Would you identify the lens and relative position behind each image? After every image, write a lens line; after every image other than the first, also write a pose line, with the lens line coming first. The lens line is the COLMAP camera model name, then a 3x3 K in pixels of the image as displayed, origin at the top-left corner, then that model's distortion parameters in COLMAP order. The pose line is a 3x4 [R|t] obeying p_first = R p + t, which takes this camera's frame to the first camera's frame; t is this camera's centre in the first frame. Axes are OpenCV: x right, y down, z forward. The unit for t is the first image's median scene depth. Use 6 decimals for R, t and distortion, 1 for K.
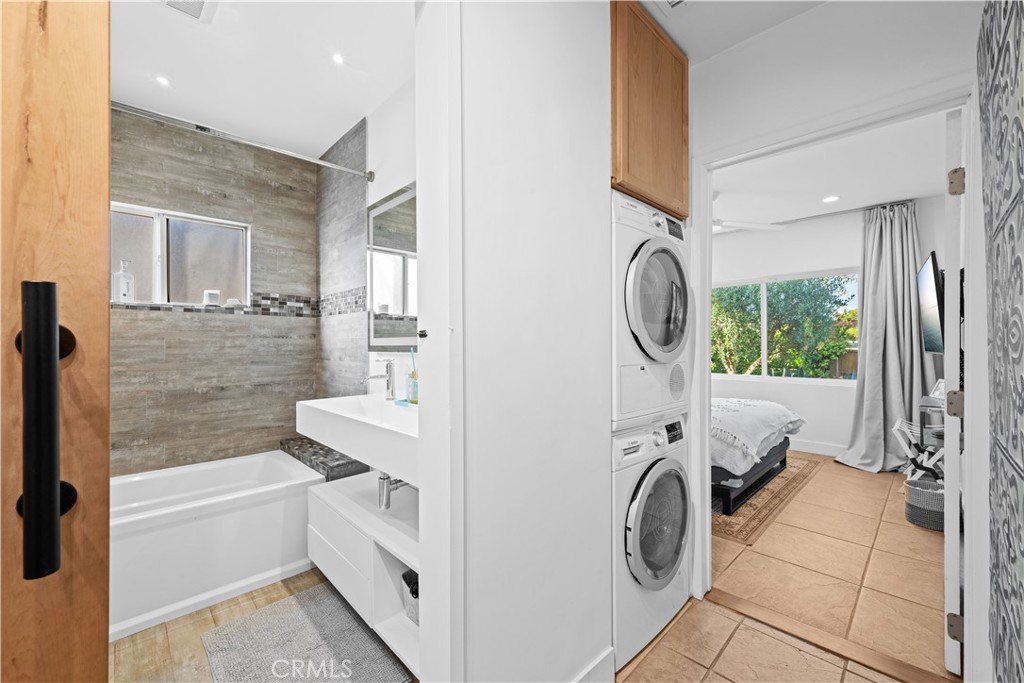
lens RADIAL K [[407.2, 0, 514.6], [0, 407.2, 342.7], [0, 0, 1]] dist [0.000806, 0.000591]
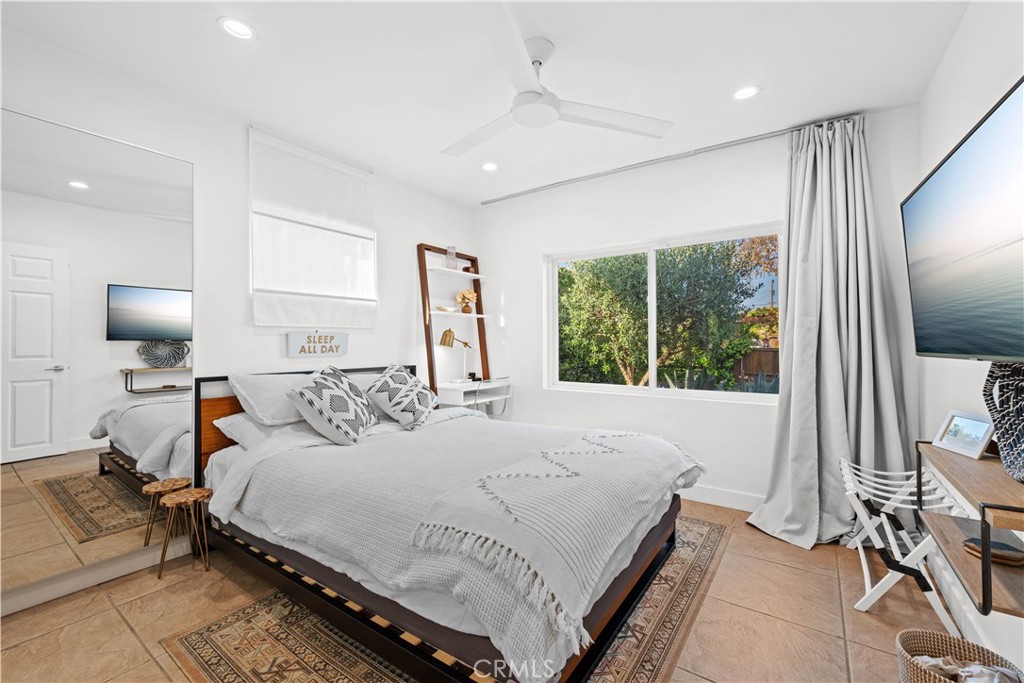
lens RADIAL K [[420.1, 0, 502.5], [0, 420.1, 342.2], [0, 0, 1]] dist [-0.000928, 0.000668]
pose [[0.987533, 0.001708, 0.157402, 0.319498], [-0.002242, 0.999992, 0.003214, 0.005658], [-0.157395, -0.003527, 0.987529, 0.434768]]
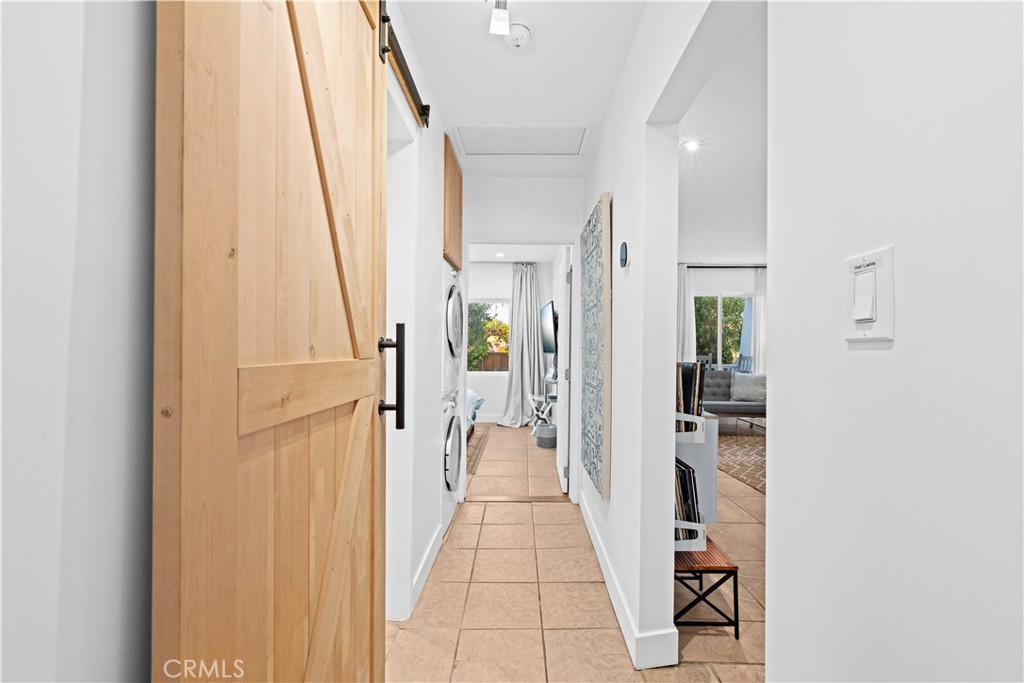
lens RADIAL K [[420.1, 0, 518.4], [0, 420.1, 348.6], [0, 0, 1]] dist [-0.000928, 0.000668]
pose [[0.707312, 0.005973, 0.706876, -0.289435], [-0.010684, 0.999940, 0.002242, 0.000455], [-0.706821, -0.009138, 0.707334, -0.175110]]
